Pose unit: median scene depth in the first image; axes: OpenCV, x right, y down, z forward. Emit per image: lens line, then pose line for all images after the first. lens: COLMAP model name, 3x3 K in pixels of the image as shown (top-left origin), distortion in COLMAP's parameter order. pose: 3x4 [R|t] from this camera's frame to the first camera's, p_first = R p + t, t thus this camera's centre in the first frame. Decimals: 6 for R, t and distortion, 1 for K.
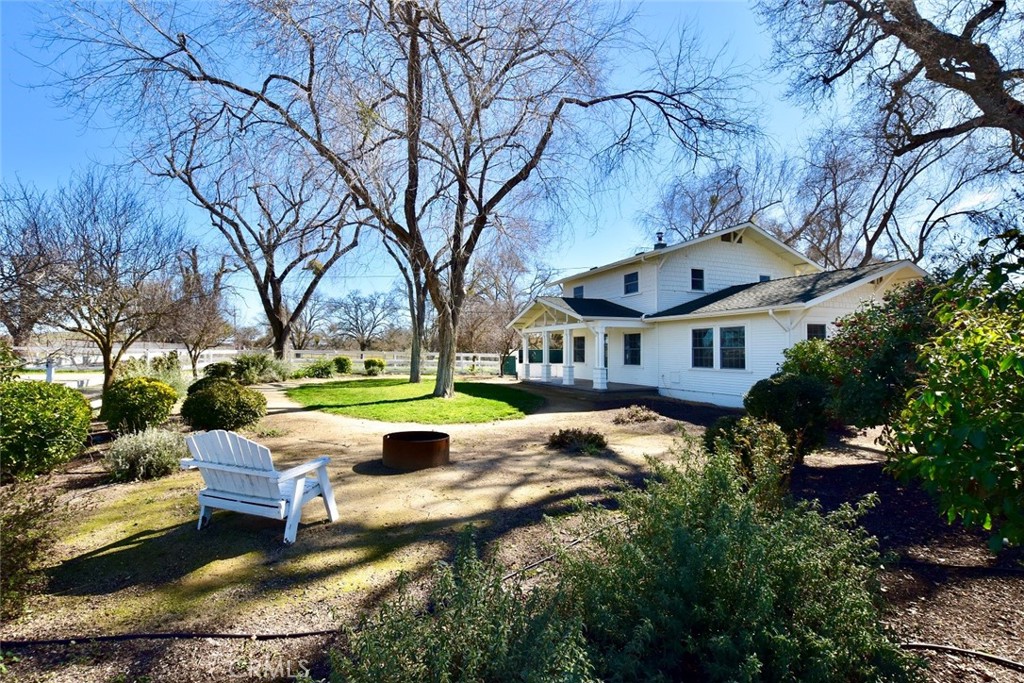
lens RADIAL K [[439.2, 0, 512.0], [0, 439.2, 341.5], [0, 0, 1]] dist [-0.040089, 0.000049]
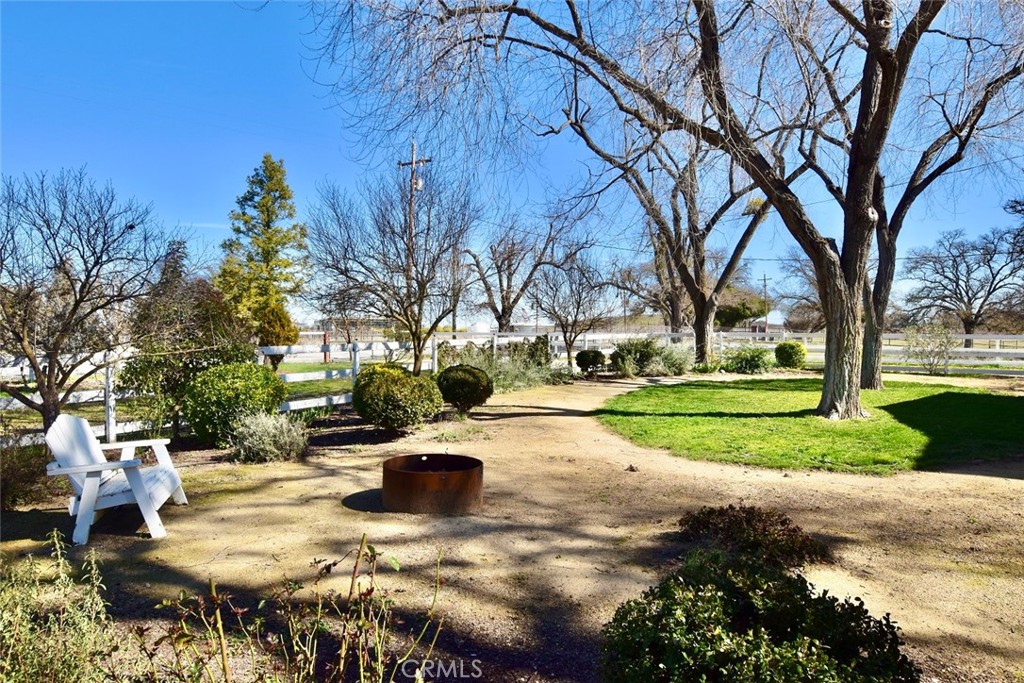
lens RADIAL K [[634.2, 0, 512.0], [0, 634.2, 341.5], [0, 0, 1]] dist [0.004433, 0.000486]
pose [[0.582854, 0.002229, -0.812574, 0.352669], [0.025249, 0.999464, 0.020853, 0.010257], [0.812185, -0.032671, 0.582485, 0.307856]]
